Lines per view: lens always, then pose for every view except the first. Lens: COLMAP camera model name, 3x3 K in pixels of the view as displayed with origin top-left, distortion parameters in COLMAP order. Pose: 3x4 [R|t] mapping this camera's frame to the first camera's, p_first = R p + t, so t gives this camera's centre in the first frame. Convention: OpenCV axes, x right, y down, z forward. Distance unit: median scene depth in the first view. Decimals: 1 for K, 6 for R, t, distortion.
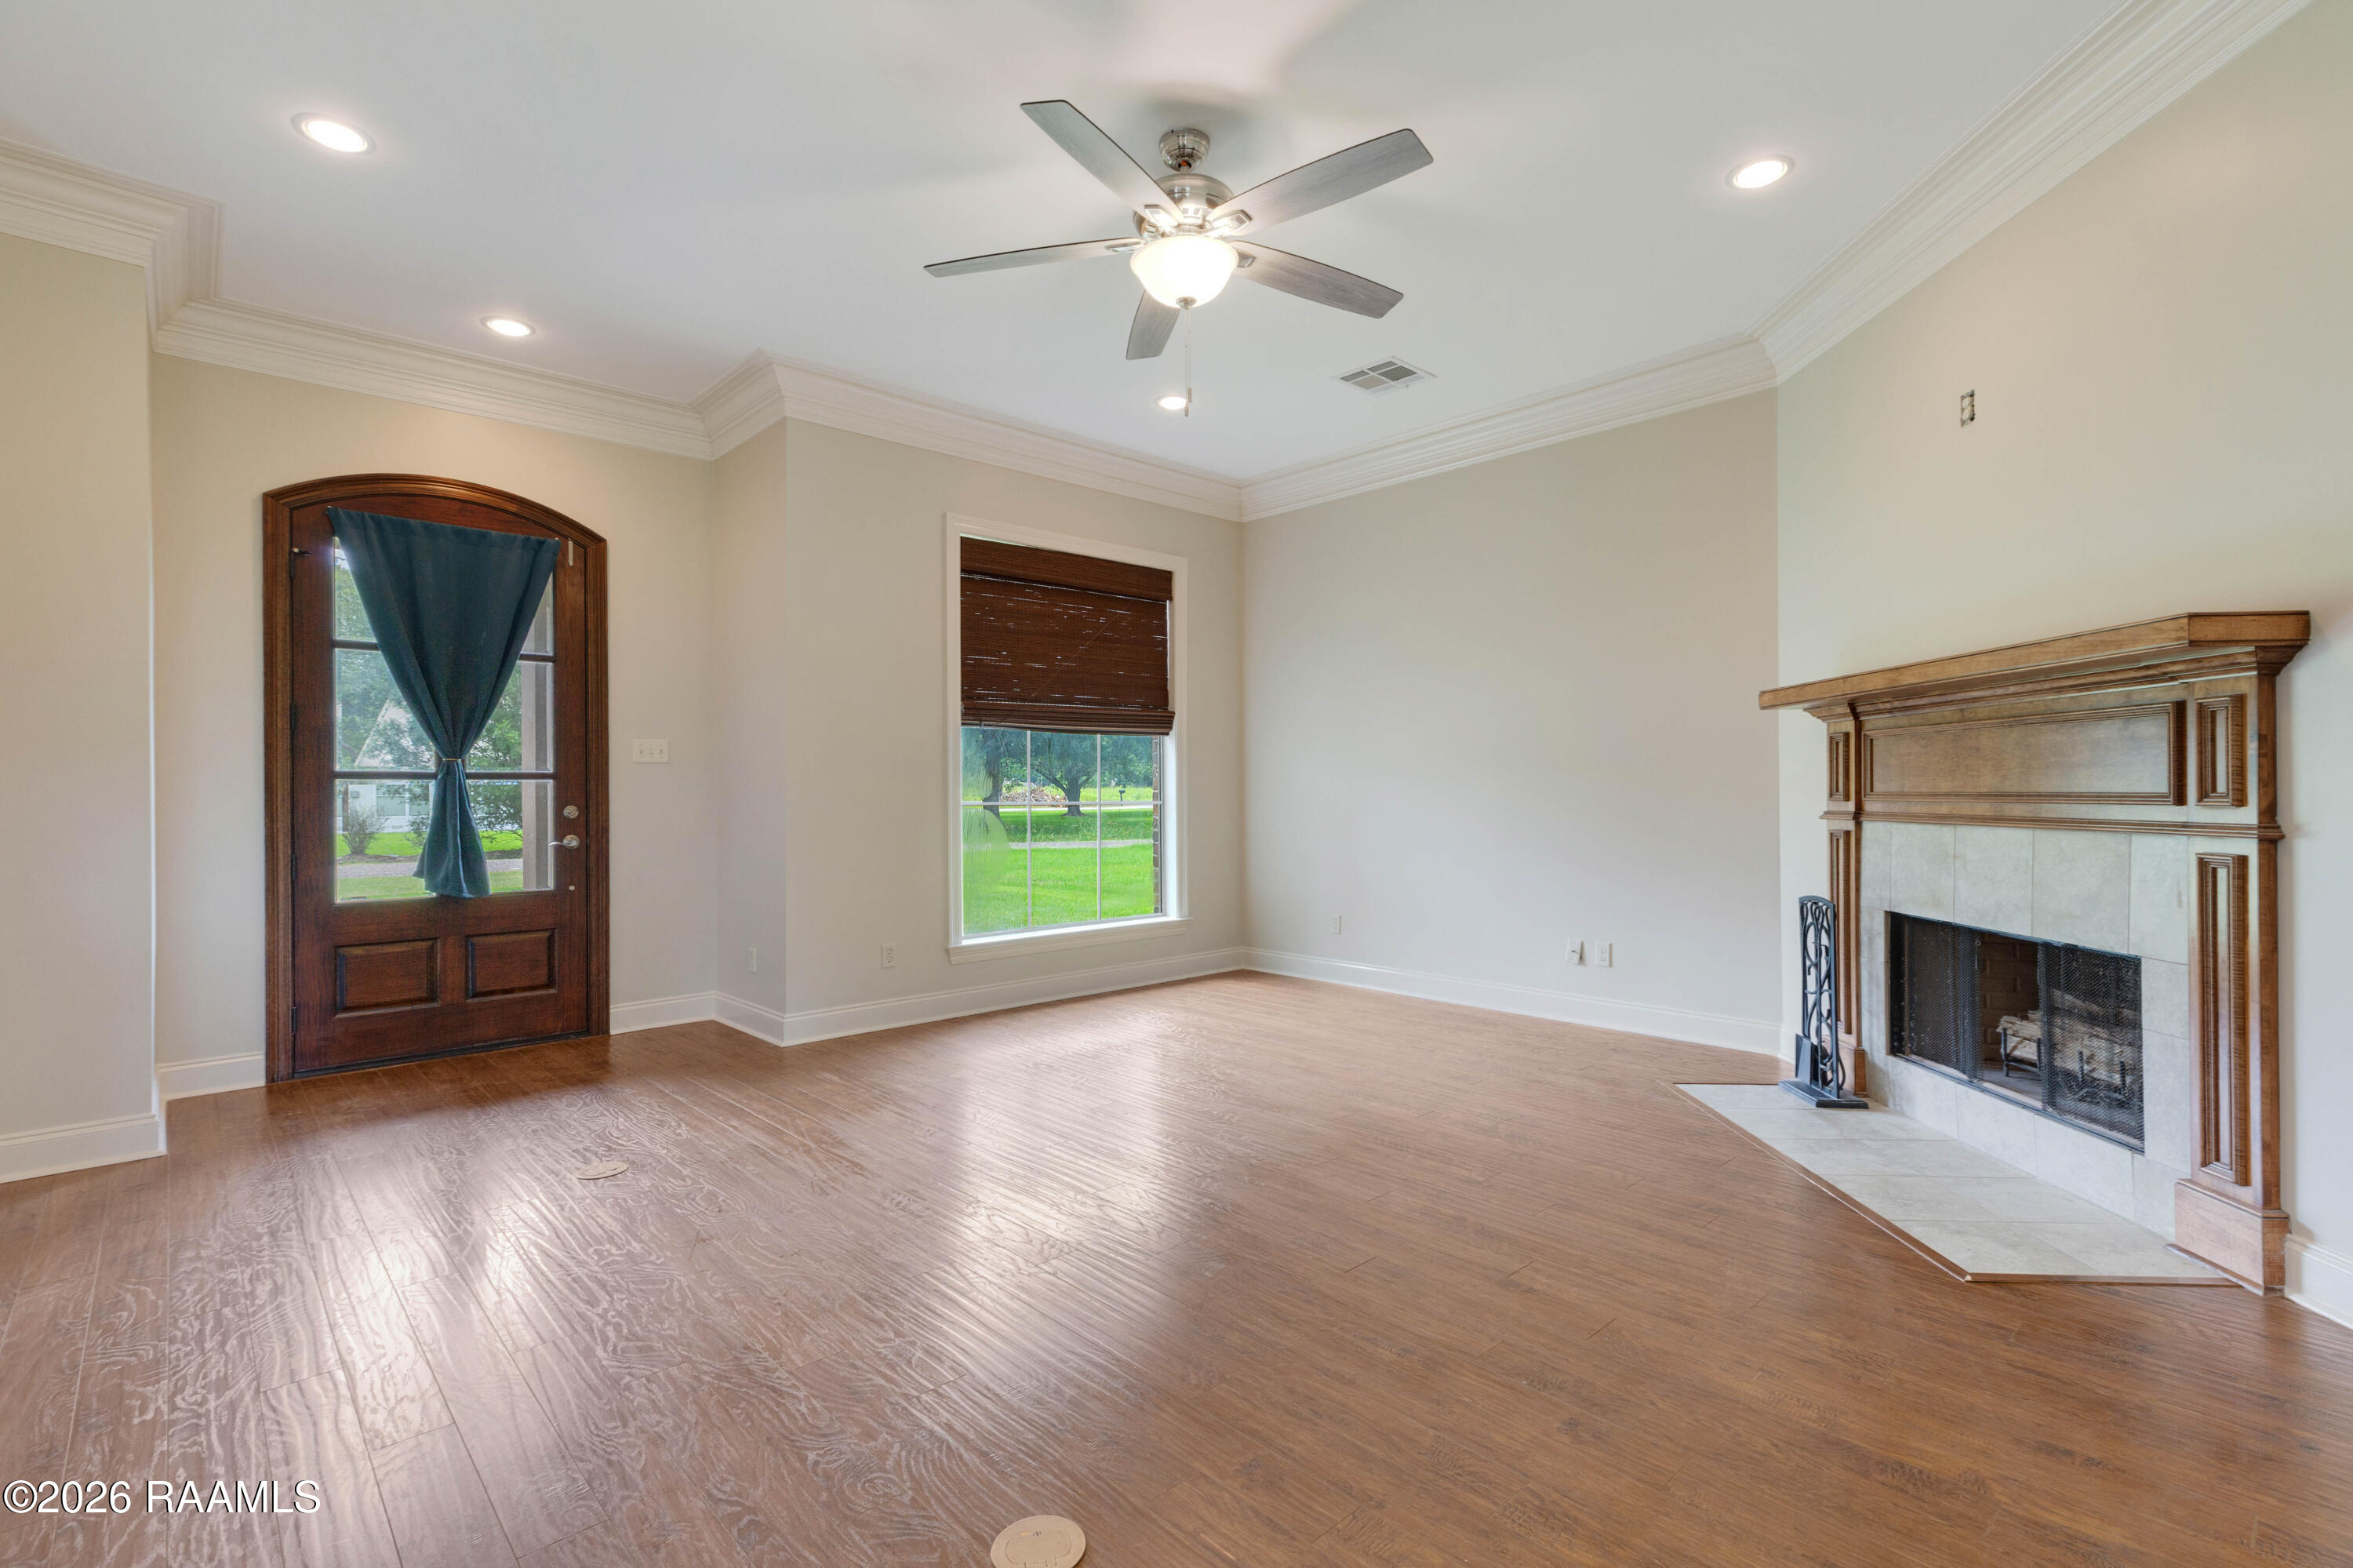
lens RADIAL K [[1090.2, 0, 1164.5], [0, 1090.2, 779.3], [0, 0, 1]] dist [0.009443, 0.000562]
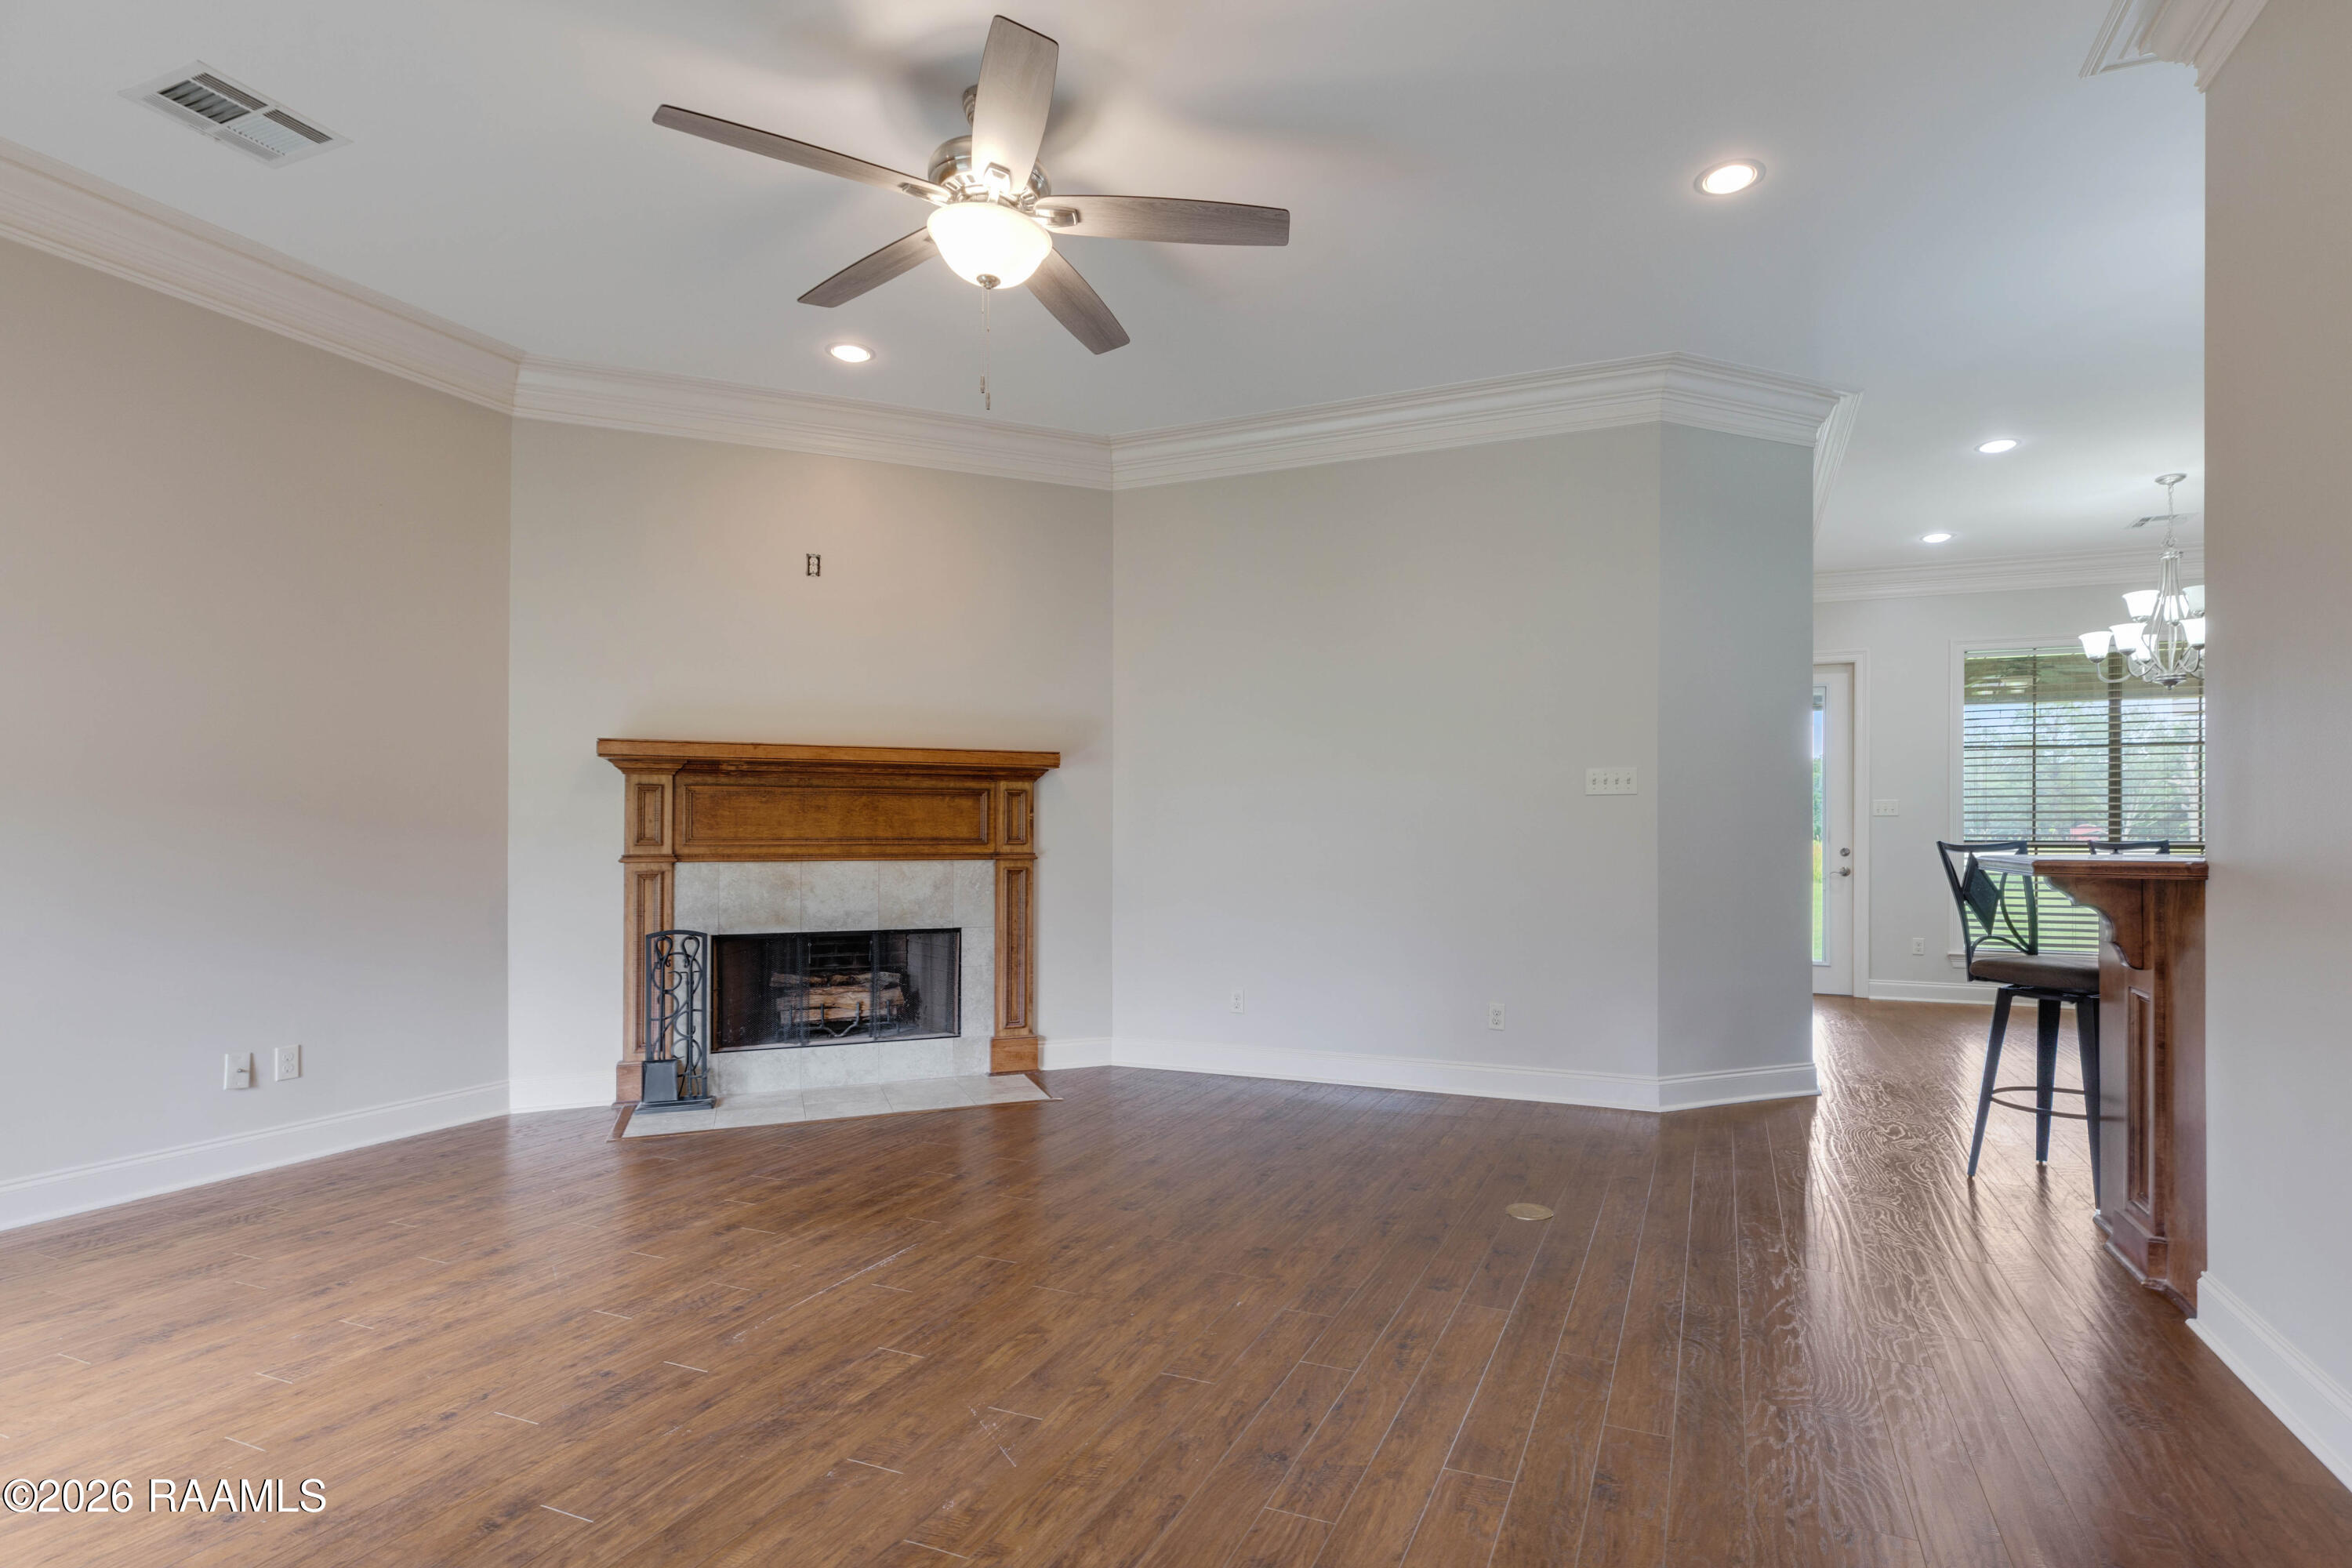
lens RADIAL K [[1201.5, 0, 1217.3], [0, 1201.5, 830.7], [0, 0, 1]] dist [0.003024, 0.000152]
pose [[-0.425181, 0.011284, 0.905038, -0.827112], [-0.004286, 0.999886, -0.014480, 0.021487], [-0.905098, -0.010035, -0.425084, 1.107106]]
